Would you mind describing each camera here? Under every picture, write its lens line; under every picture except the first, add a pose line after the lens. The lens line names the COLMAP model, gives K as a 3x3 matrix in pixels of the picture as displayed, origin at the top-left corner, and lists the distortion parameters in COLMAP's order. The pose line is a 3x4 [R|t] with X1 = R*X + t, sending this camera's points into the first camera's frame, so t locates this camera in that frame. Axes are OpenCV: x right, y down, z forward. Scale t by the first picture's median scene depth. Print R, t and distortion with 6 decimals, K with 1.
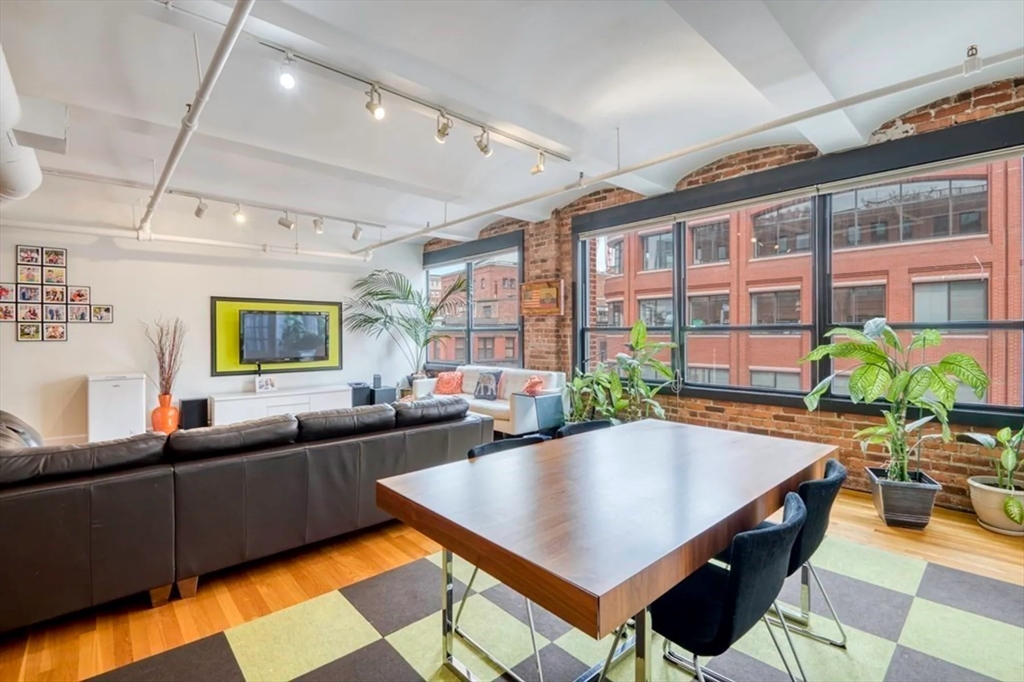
lens RADIAL K [[463.4, 0, 515.0], [0, 463.4, 337.2], [0, 0, 1]] dist [0.003082, -0.022495]
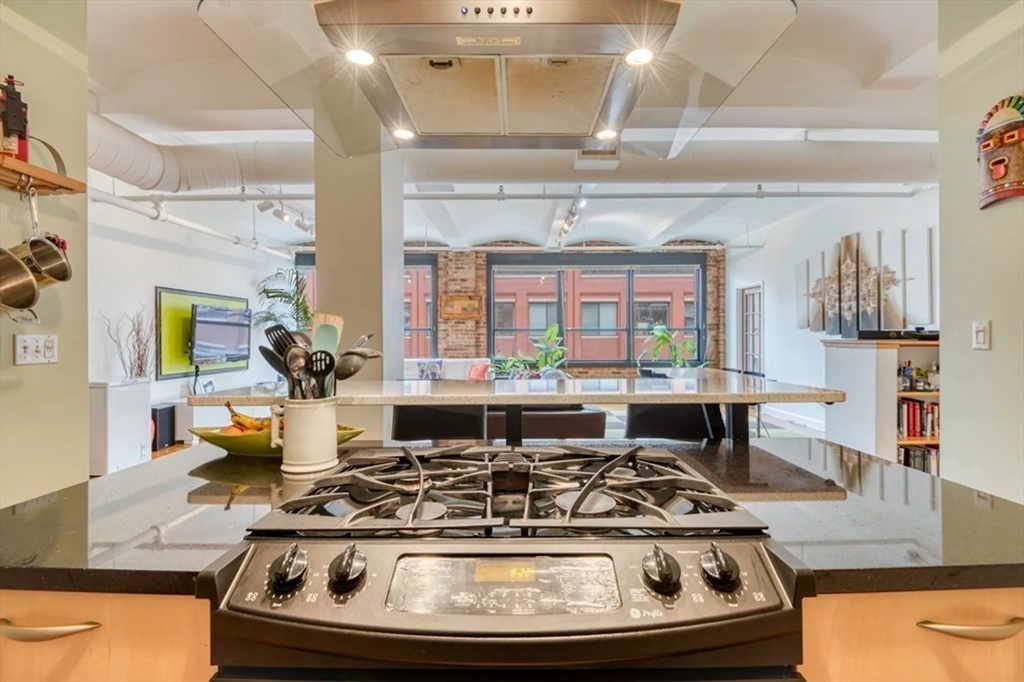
lens RADIAL K [[459.4, 0, 518.5], [0, 459.4, 339.2], [0, 0, 1]] dist [-0.001219, -0.016447]
pose [[0.676974, -0.004204, 0.735995, -0.900511], [0.005661, 0.999984, 0.000505, 0.013374], [-0.735985, 0.003824, 0.676987, -0.060403]]
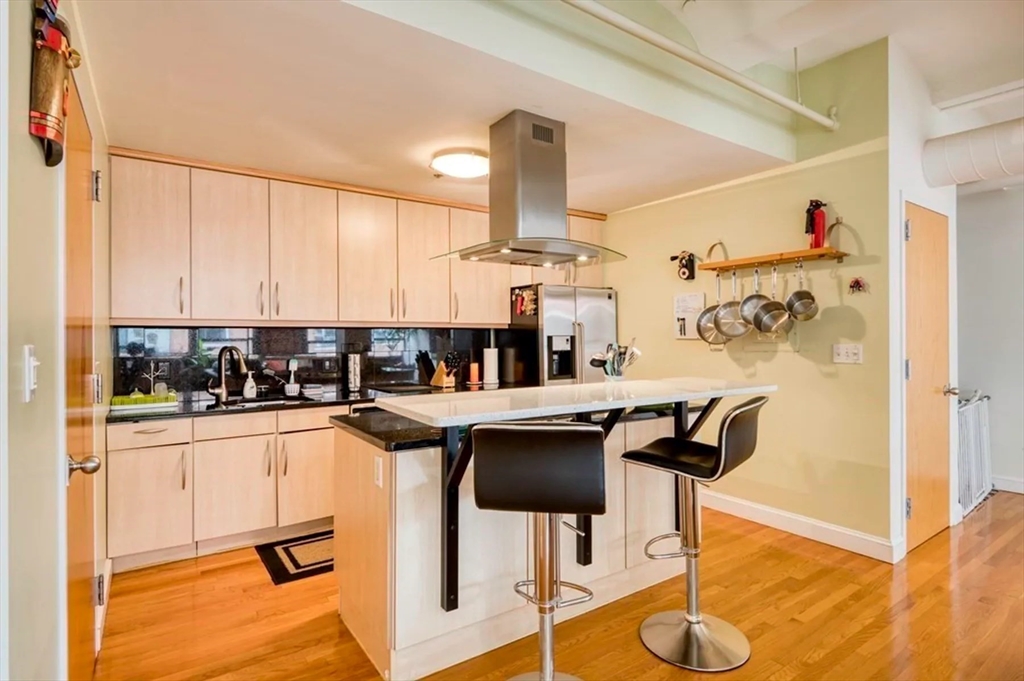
lens RADIAL K [[519.1, 0, 520.5], [0, 519.1, 337.1], [0, 0, 1]] dist [0.016149, -0.035465]
pose [[-0.130563, 0.000492, -0.991440, -0.314847], [0.000285, 1.000000, 0.000459, 0.000504], [0.991440, -0.000223, -0.130563, 0.105865]]
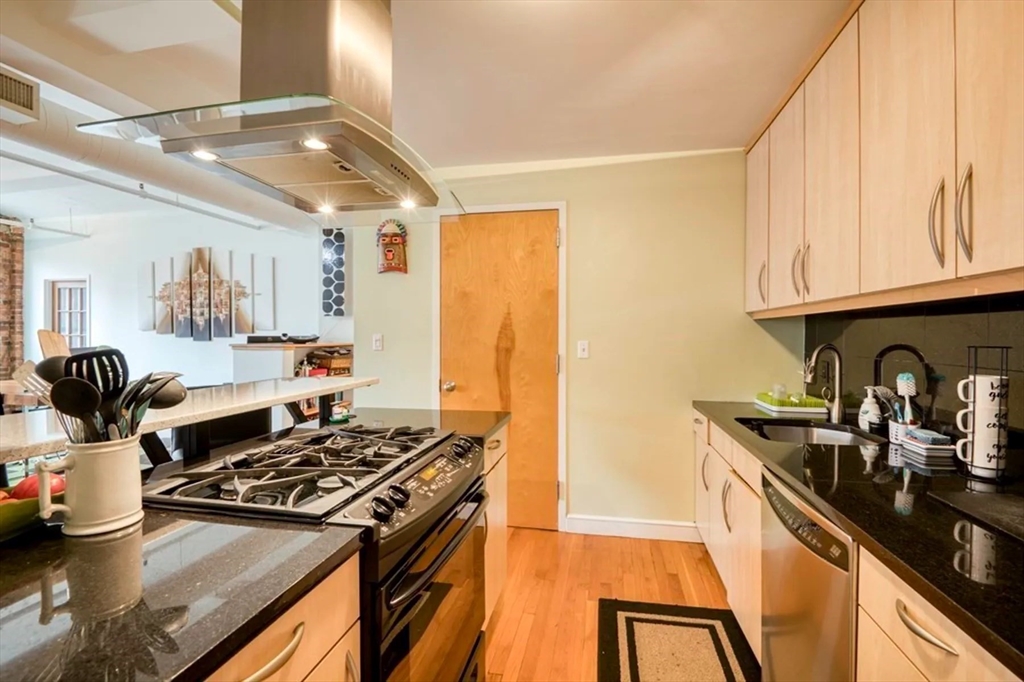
lens RADIAL K [[459.4, 0, 518.5], [0, 459.4, 339.2], [0, 0, 1]] dist [-0.001219, -0.016447]
pose [[-0.589908, -0.007076, 0.807440, -1.019200], [0.002628, 0.999939, 0.010683, 0.003248], [-0.807466, 0.008424, -0.589854, 0.104344]]
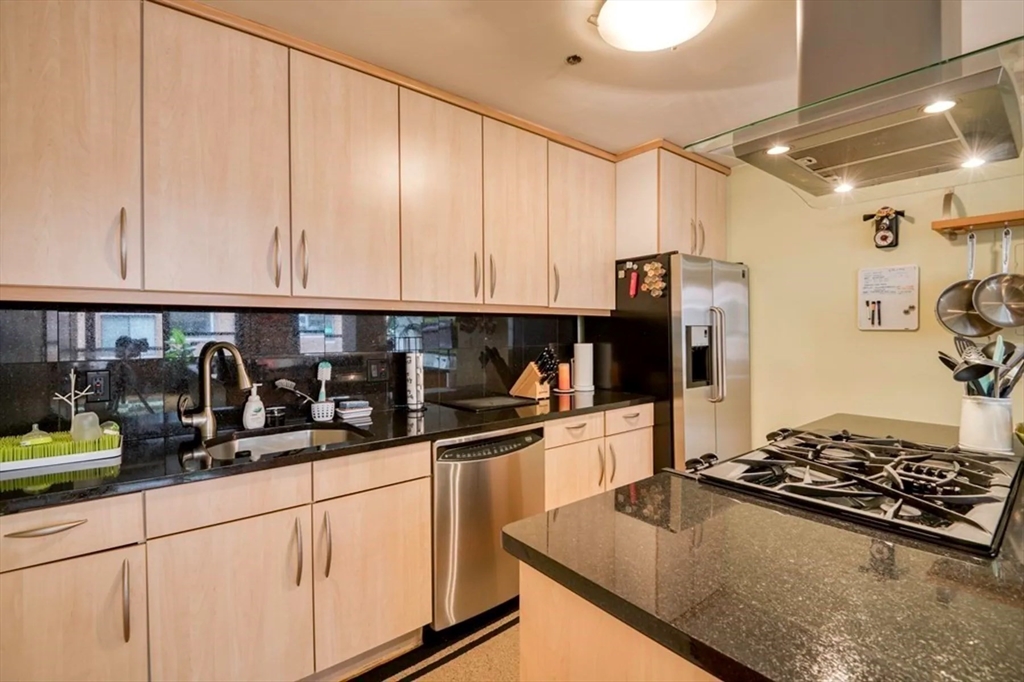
lens RADIAL K [[459.4, 0, 518.5], [0, 459.4, 339.2], [0, 0, 1]] dist [-0.001219, -0.016447]
pose [[-0.054475, 0.017084, -0.998369, -0.578085], [0.000732, 0.999854, 0.017069, 0.004346], [0.998515, 0.000199, -0.054480, -0.093350]]
